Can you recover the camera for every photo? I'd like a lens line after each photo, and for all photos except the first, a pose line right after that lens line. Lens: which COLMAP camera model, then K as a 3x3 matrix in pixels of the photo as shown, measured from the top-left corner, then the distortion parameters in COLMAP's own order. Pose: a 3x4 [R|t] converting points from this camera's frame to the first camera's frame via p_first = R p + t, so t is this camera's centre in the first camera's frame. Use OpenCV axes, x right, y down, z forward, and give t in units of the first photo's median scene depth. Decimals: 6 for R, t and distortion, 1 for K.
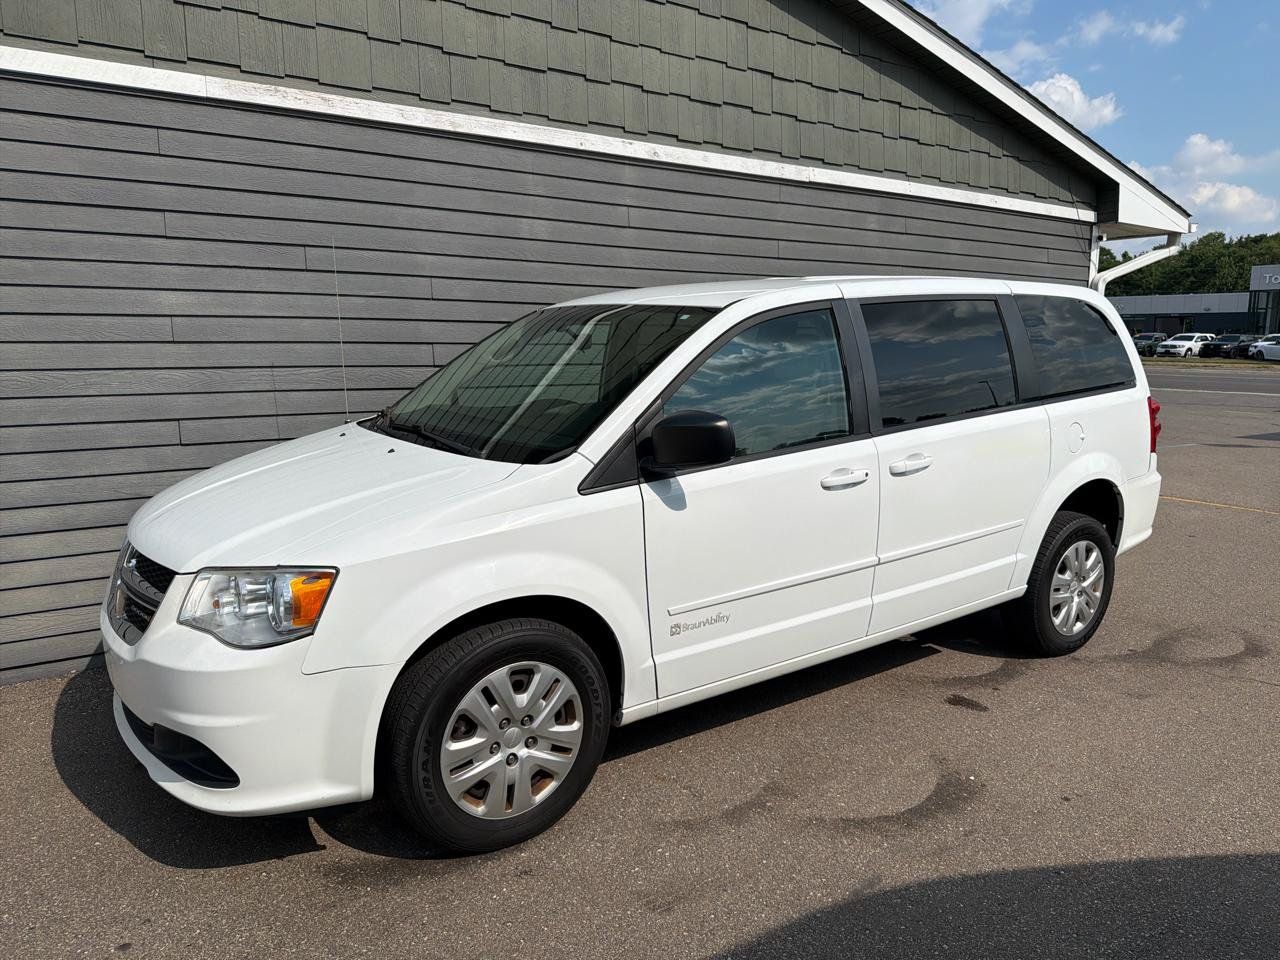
lens RADIAL K [[913.6, 0, 645.7], [0, 913.6, 481.7], [0, 0, 1]] dist [0.009585, -0.020880]
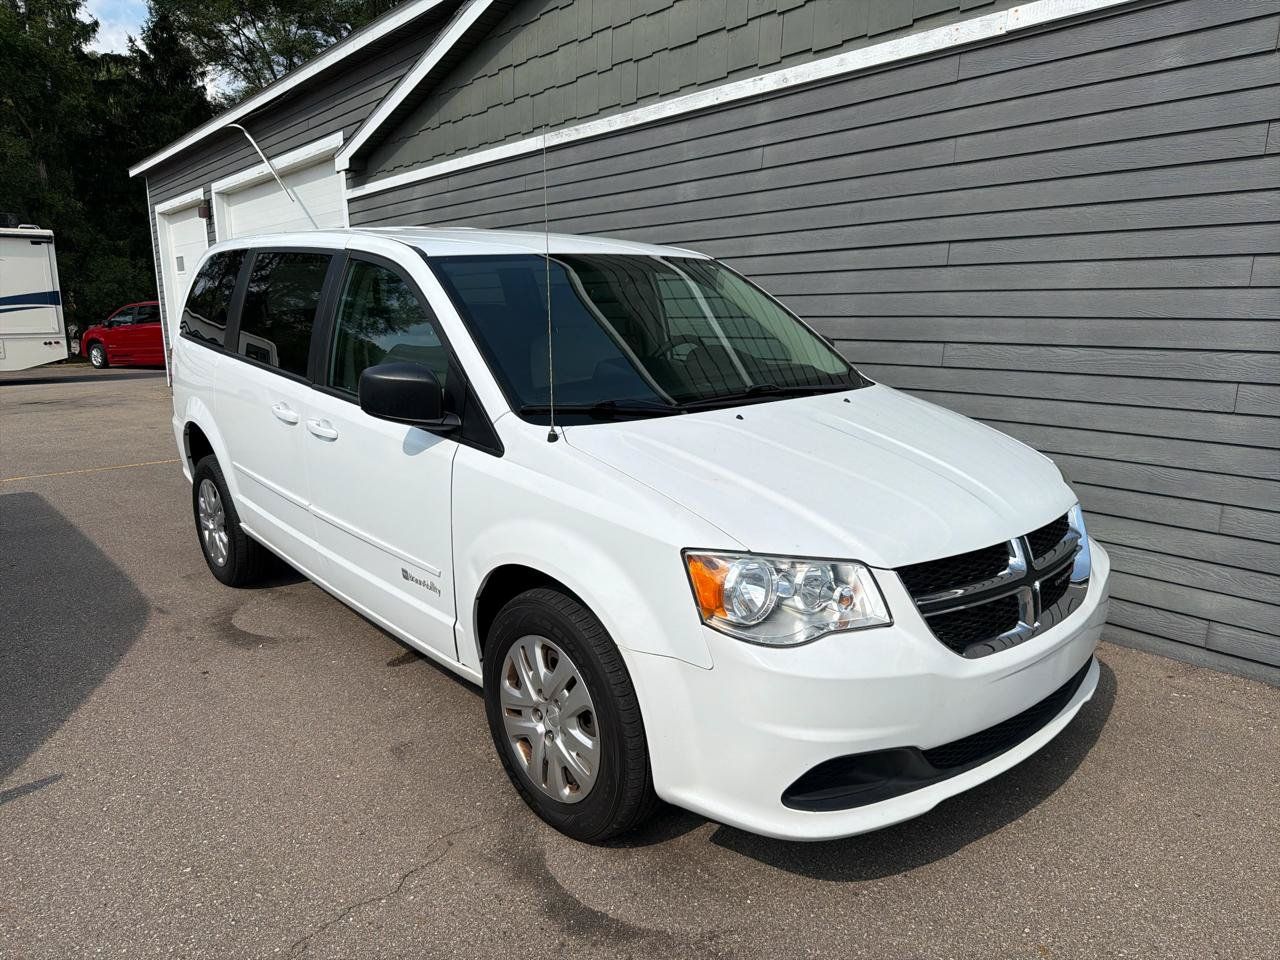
lens RADIAL K [[913.6, 0, 632.1], [0, 913.6, 484.6], [0, 0, 1]] dist [0.009585, -0.020880]
pose [[0.066018, 0.187793, -0.979988, 1.185490], [-0.143668, 0.973686, 0.176907, -0.137825], [0.987421, 0.129114, 0.091260, 1.024630]]
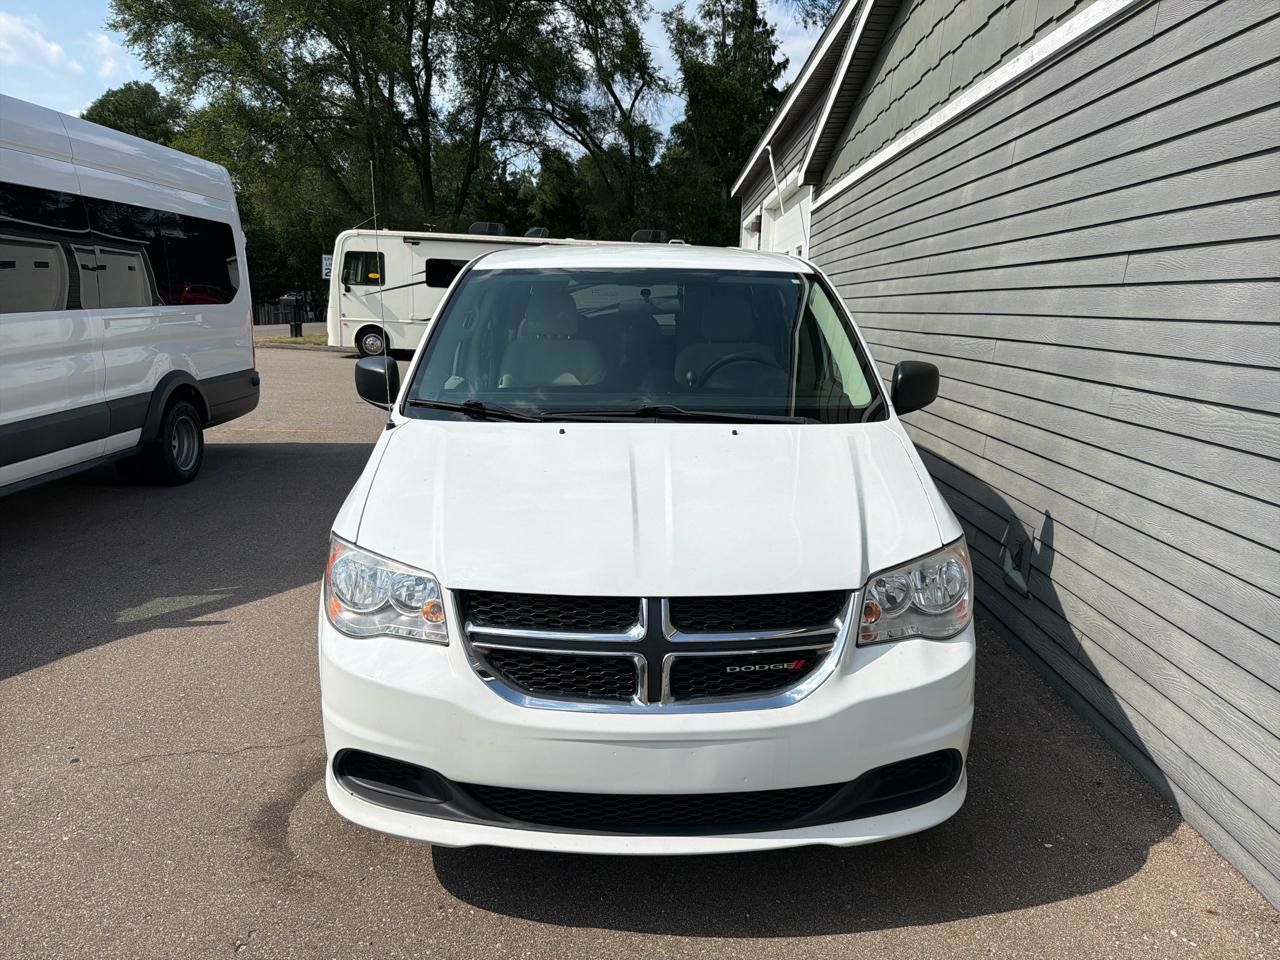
lens RADIAL K [[913.6, 0, 645.9], [0, 913.6, 485.1], [0, 0, 1]] dist [0.009585, -0.020880]
pose [[-0.581206, 0.136556, -0.802217, 1.042318], [-0.152926, 0.949927, 0.272495, -0.229890], [0.799258, 0.281055, -0.531220, 1.549597]]
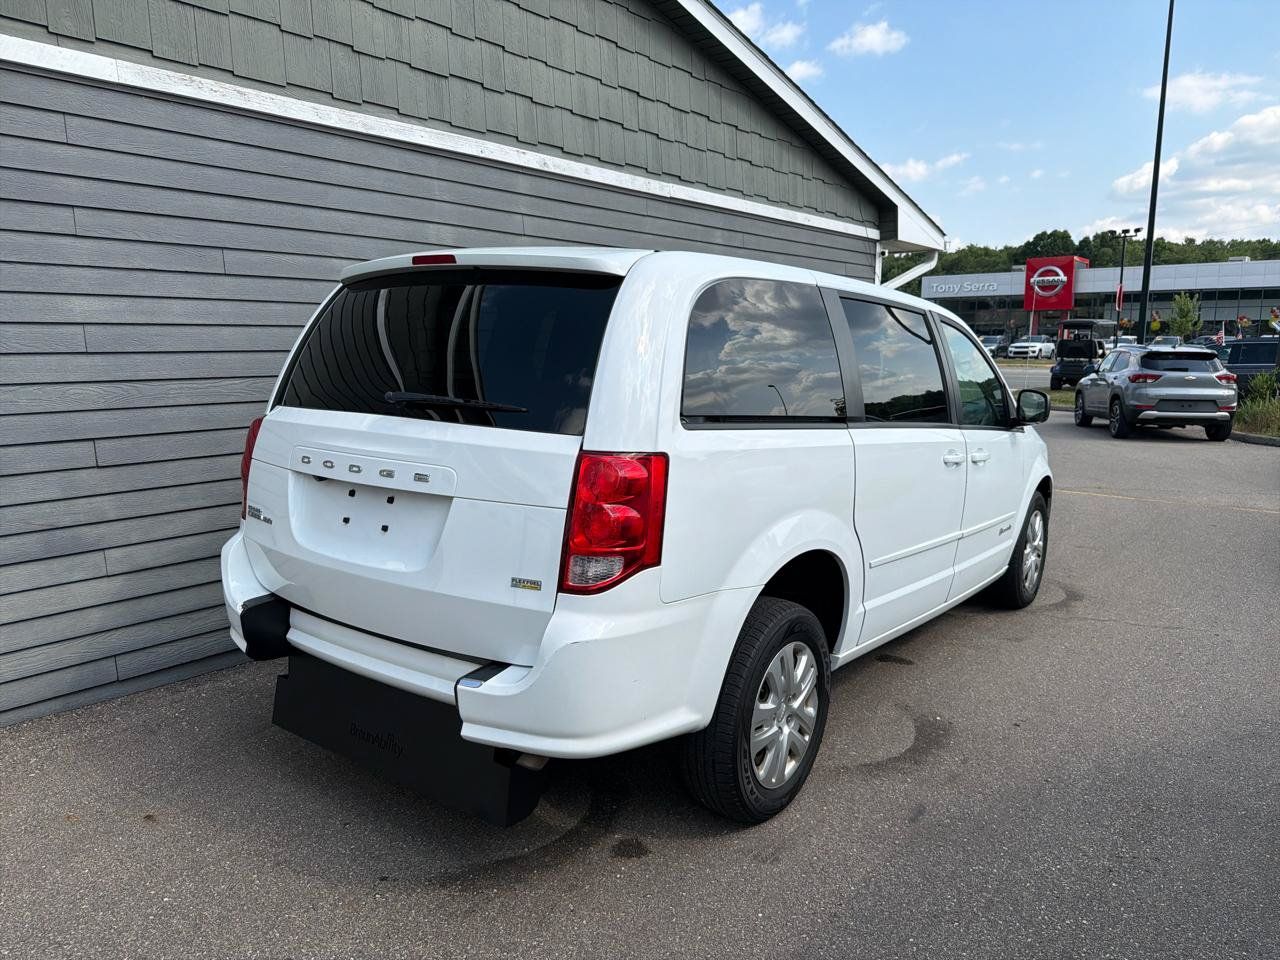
lens RADIAL K [[913.6, 0, 638.3], [0, 913.6, 488.7], [0, 0, 1]] dist [0.009585, -0.020880]
pose [[0.958114, -0.052690, 0.281497, -0.245024], [0.052310, 0.998592, 0.008868, 0.000342], [-0.281568, 0.006229, 0.959521, -0.011641]]
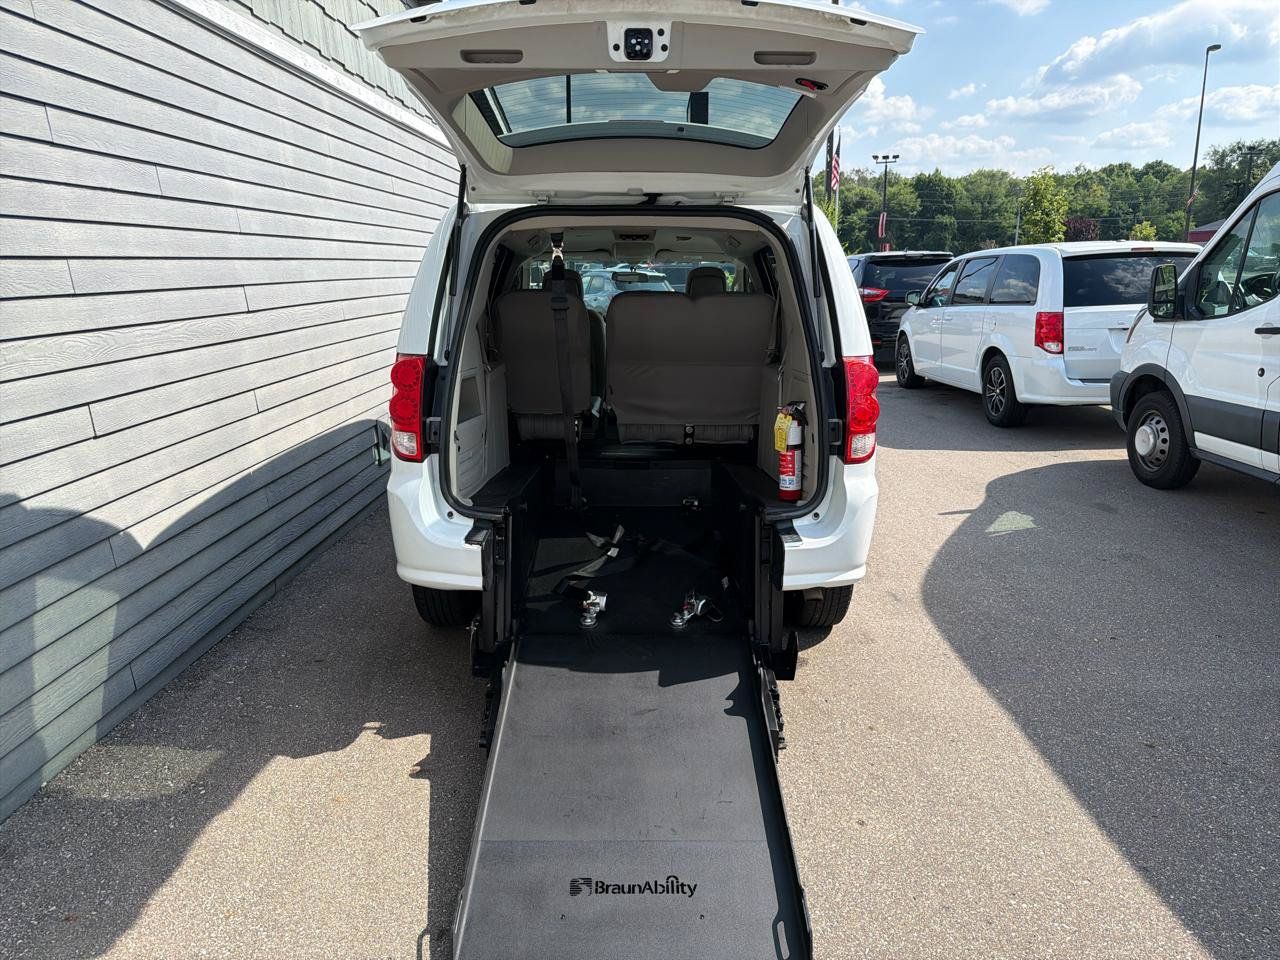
lens RADIAL K [[913.6, 0, 638.1], [0, 913.6, 482.1], [0, 0, 1]] dist [0.009585, -0.020880]
pose [[0.589466, -0.200652, 0.782476, -0.804445], [0.139585, 0.979389, 0.145993, -0.049886], [-0.795642, 0.023164, 0.605324, 0.211366]]
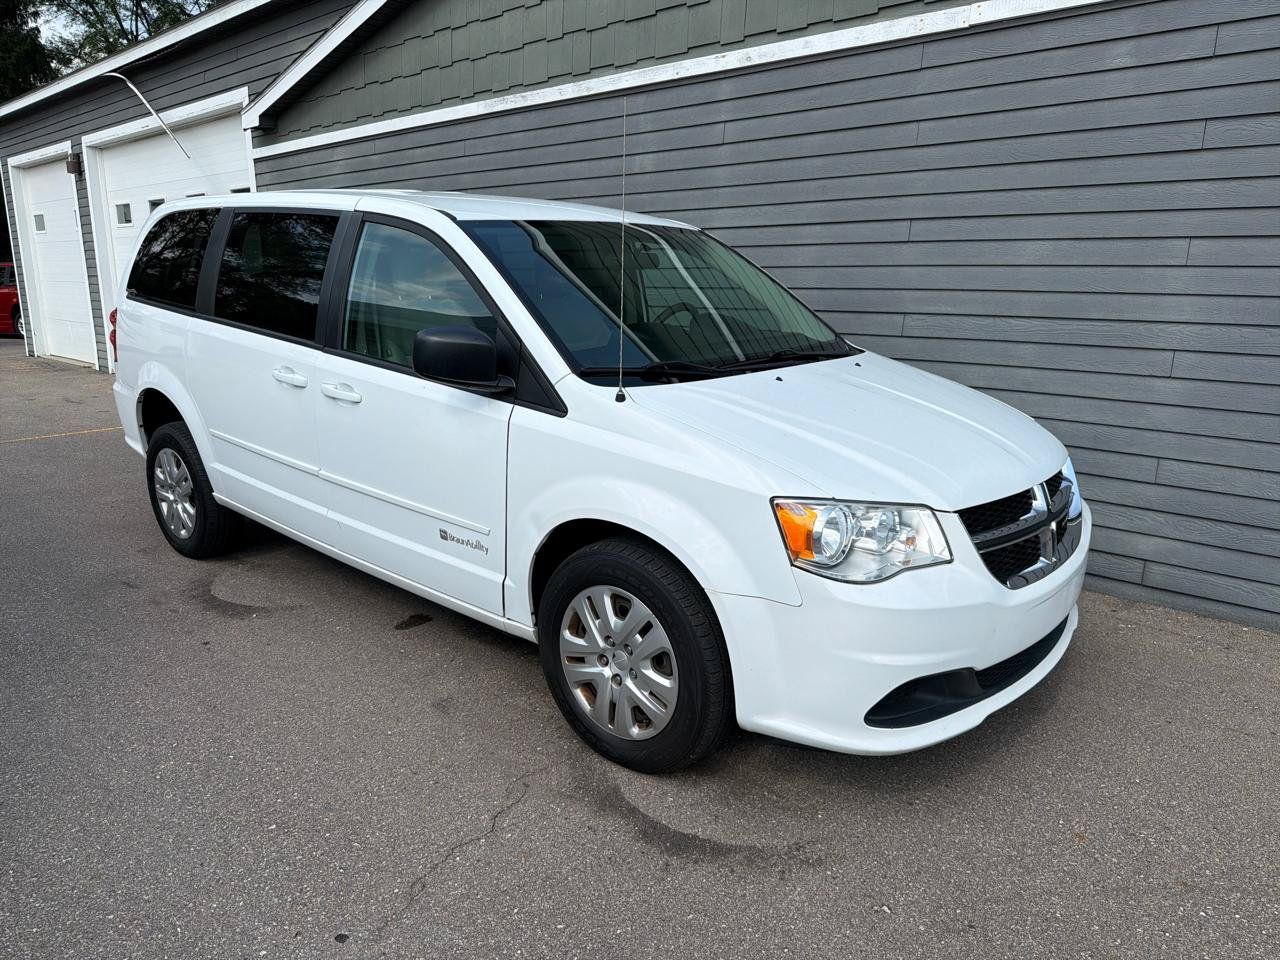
lens RADIAL K [[913.6, 0, 635.7], [0, 913.6, 484.3], [0, 0, 1]] dist [0.009585, -0.020880]
pose [[0.209158, 0.213802, -0.954223, 1.205227], [-0.155994, 0.970605, 0.183280, -0.113748], [0.965359, 0.110519, 0.236361, 0.893753]]
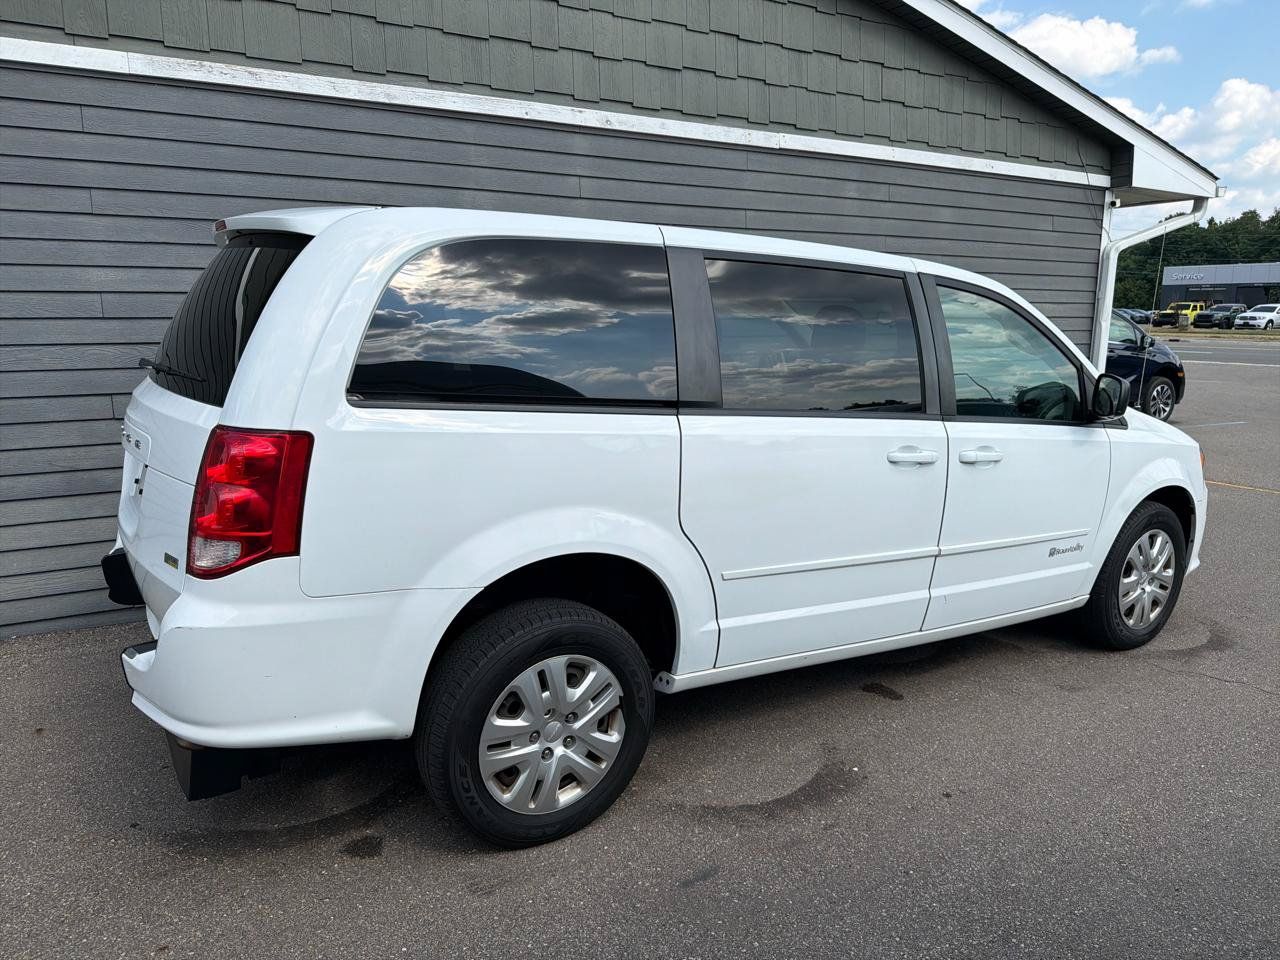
lens RADIAL K [[913.6, 0, 636.5], [0, 913.6, 486.3], [0, 0, 1]] dist [0.009585, -0.020880]
pose [[0.997200, 0.010915, -0.073974, 0.146298], [-0.008405, 0.999381, 0.034162, -0.004989], [0.074301, -0.033444, 0.996675, 0.021113]]
